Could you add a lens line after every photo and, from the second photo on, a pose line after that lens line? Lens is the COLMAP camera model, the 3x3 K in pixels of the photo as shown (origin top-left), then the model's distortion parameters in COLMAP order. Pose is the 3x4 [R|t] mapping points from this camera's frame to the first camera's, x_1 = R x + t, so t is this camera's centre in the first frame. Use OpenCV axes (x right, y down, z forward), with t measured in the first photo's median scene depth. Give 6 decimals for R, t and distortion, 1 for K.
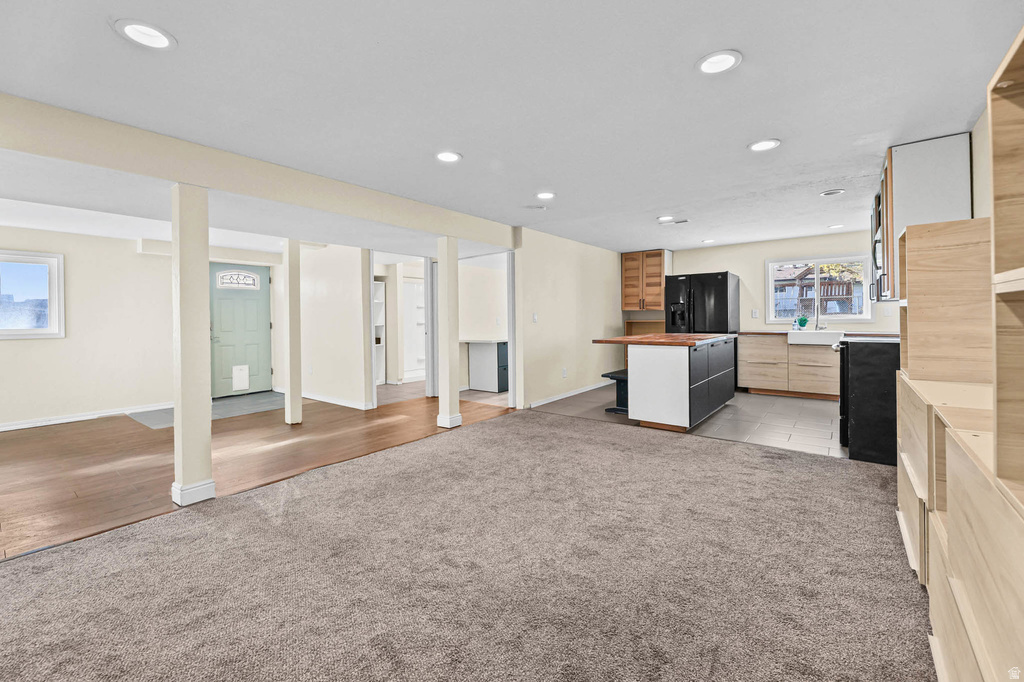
lens RADIAL K [[429.7, 0, 525.8], [0, 429.7, 314.4], [0, 0, 1]] dist [-0.001182, -0.000162]
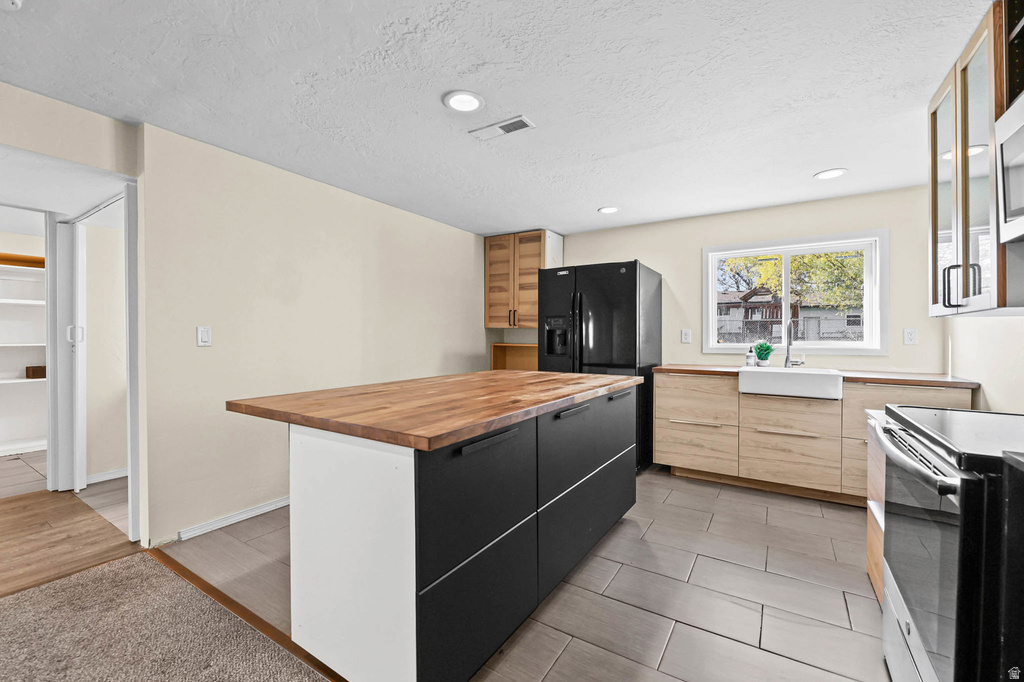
lens RADIAL K [[423.5, 0, 512.5], [0, 423.5, 327.3], [0, 0, 1]] dist [-0.002190, -0.000555]
pose [[0.997310, 0.018353, 0.070964, 0.251885], [-0.017293, 0.999730, -0.015524, -0.000893], [-0.071229, 0.014256, 0.997358, 0.429238]]
